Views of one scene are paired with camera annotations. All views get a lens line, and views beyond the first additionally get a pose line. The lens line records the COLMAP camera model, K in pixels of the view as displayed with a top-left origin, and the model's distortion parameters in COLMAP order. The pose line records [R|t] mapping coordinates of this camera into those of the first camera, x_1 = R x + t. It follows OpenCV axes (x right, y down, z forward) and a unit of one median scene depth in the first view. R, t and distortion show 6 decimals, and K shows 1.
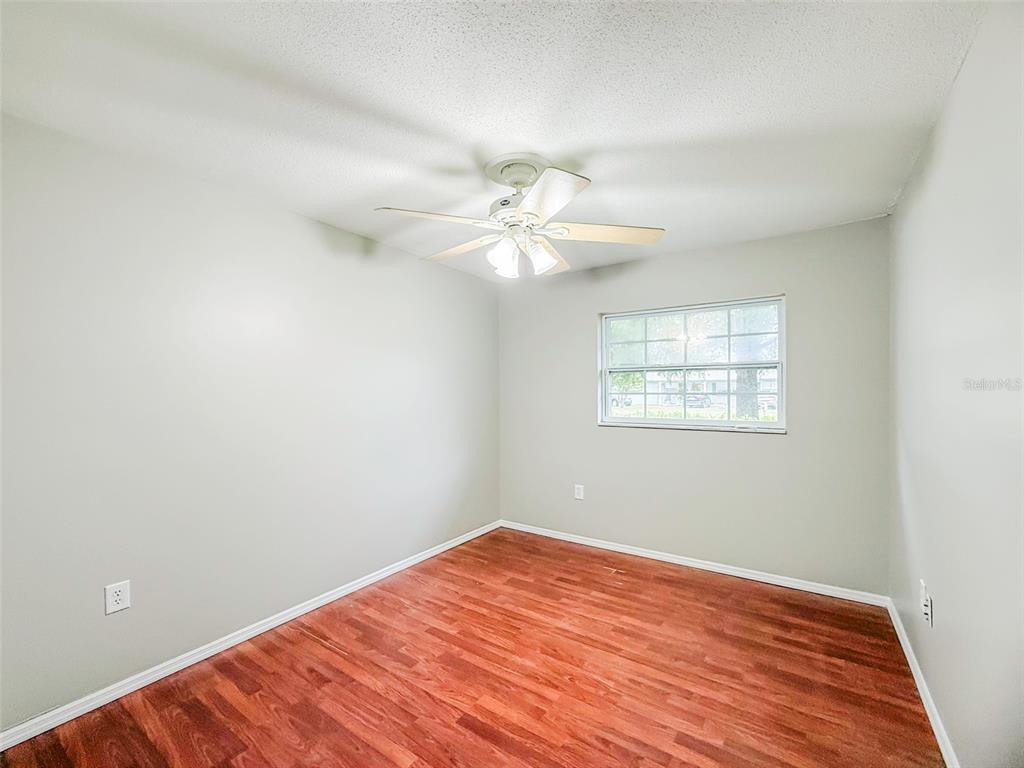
lens RADIAL K [[421.9, 0, 513.5], [0, 421.9, 388.8], [0, 0, 1]] dist [-0.000517, -0.000040]
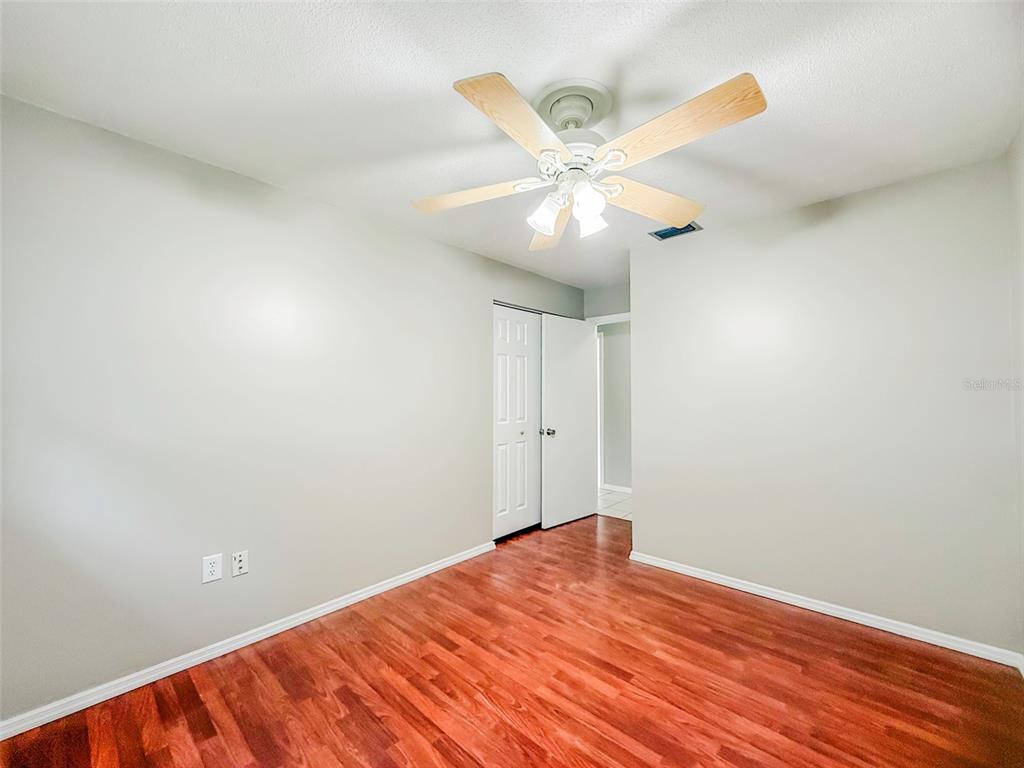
lens RADIAL K [[421.9, 0, 510.5], [0, 421.9, 380.4], [0, 0, 1]] dist [-0.000517, -0.000040]
pose [[-0.989134, 0.013457, 0.146398, 0.014664], [0.006511, 0.998835, -0.047822, 0.041302], [-0.146870, -0.046349, -0.988069, 1.946694]]
